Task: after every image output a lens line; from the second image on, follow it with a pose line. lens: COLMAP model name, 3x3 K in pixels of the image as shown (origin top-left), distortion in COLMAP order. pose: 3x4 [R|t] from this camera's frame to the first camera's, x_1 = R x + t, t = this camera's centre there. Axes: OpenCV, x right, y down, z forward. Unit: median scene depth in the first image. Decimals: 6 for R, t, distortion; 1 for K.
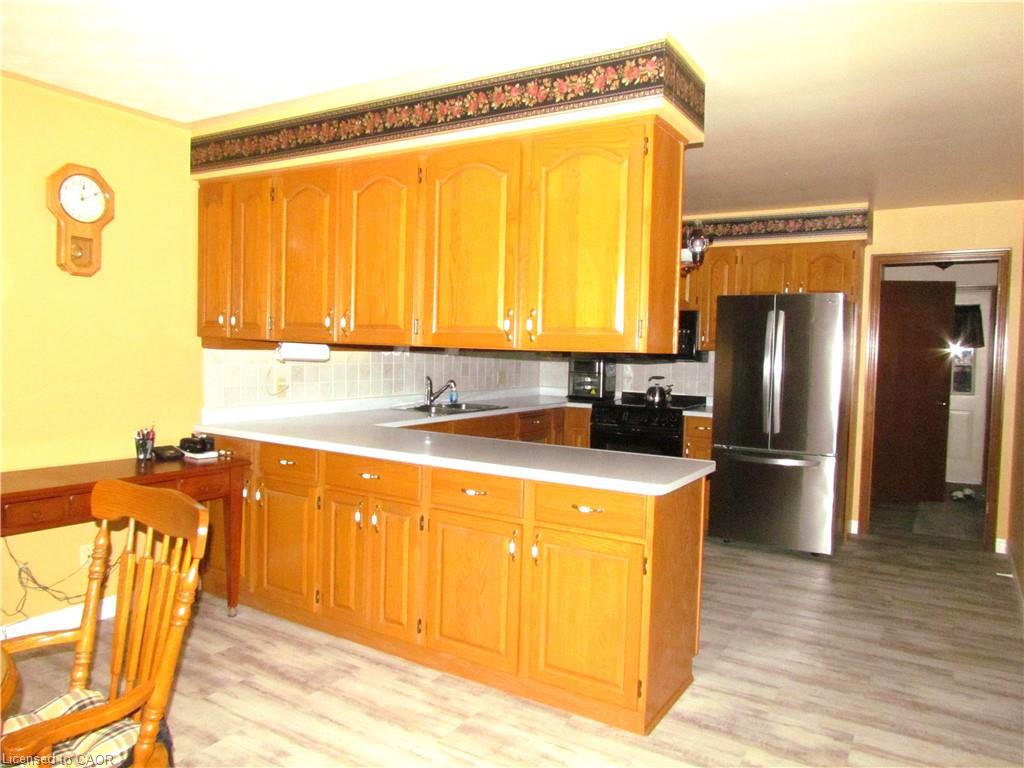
lens RADIAL K [[733.3, 0, 511.3], [0, 733.3, 387.1], [0, 0, 1]] dist [-0.034267, 0.023481]
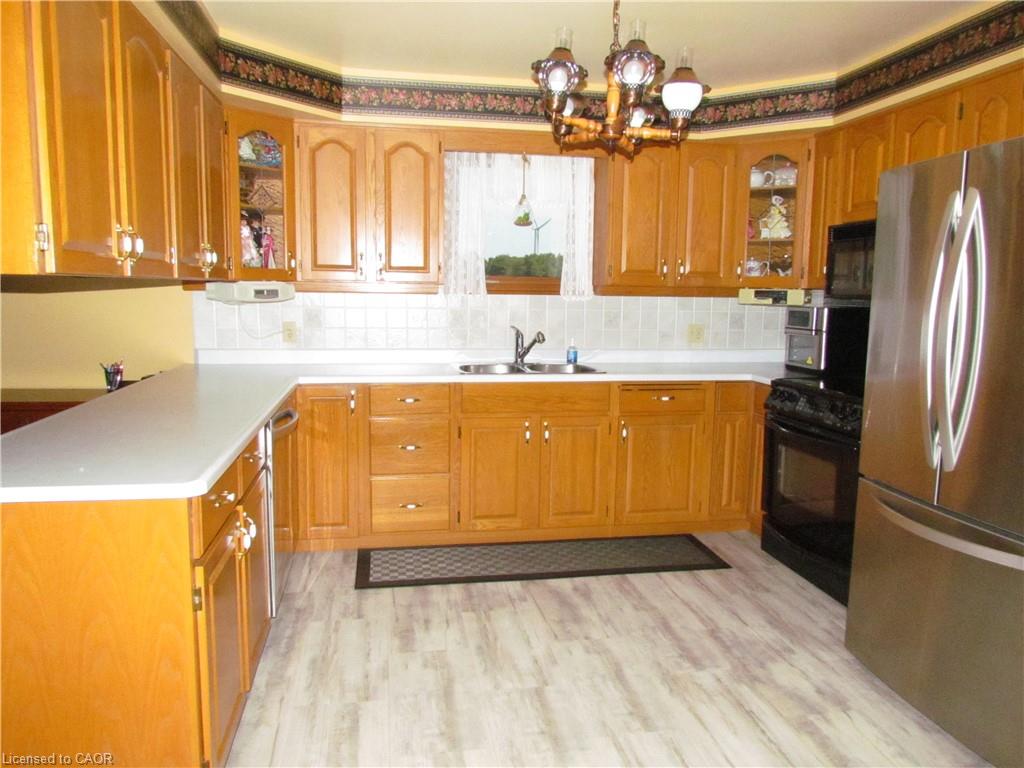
lens RADIAL K [[733.3, 0, 511.3], [0, 733.3, 387.1], [0, 0, 1]] dist [-0.034267, 0.023481]
pose [[0.663317, 0.086000, -0.743380, 0.448852], [-0.037560, 0.995949, 0.081704, -0.013121], [0.747395, -0.026274, 0.663860, 0.448991]]
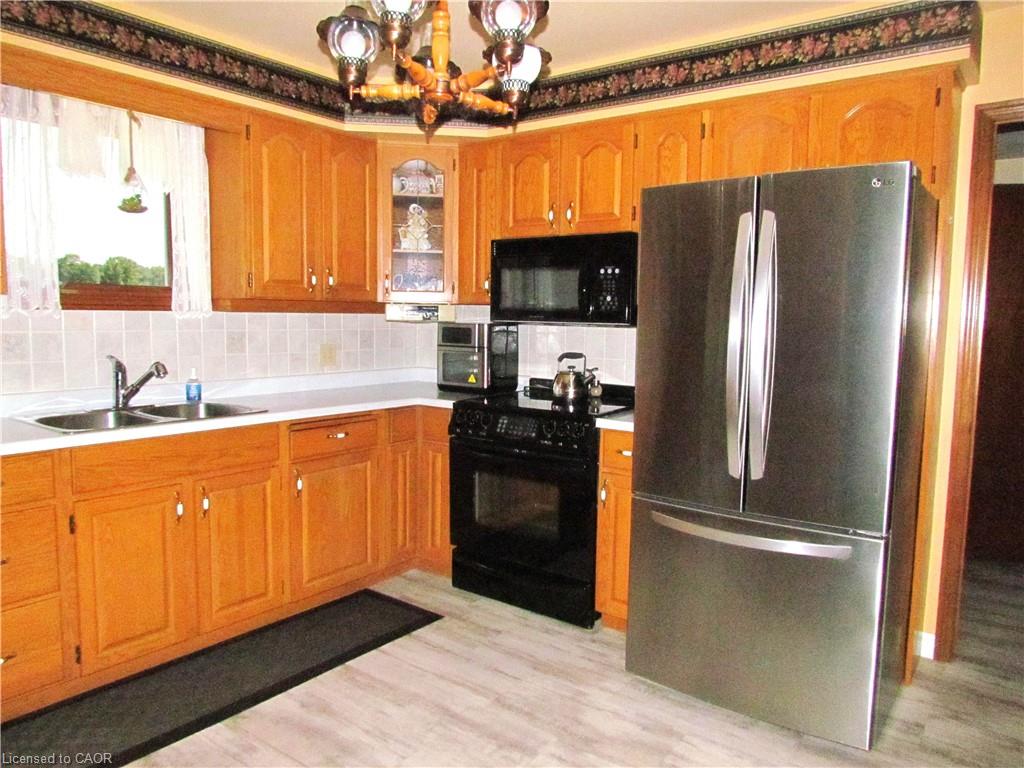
lens RADIAL K [[726.8, 0, 512.0], [0, 726.8, 384.0], [0, 0, 1]] dist [-0.023610, 0.002978]
pose [[0.995612, 0.003633, -0.093505, 0.221245], [0.000321, 0.999107, 0.042244, -0.015396], [0.093575, -0.042089, 0.994722, 0.464537]]
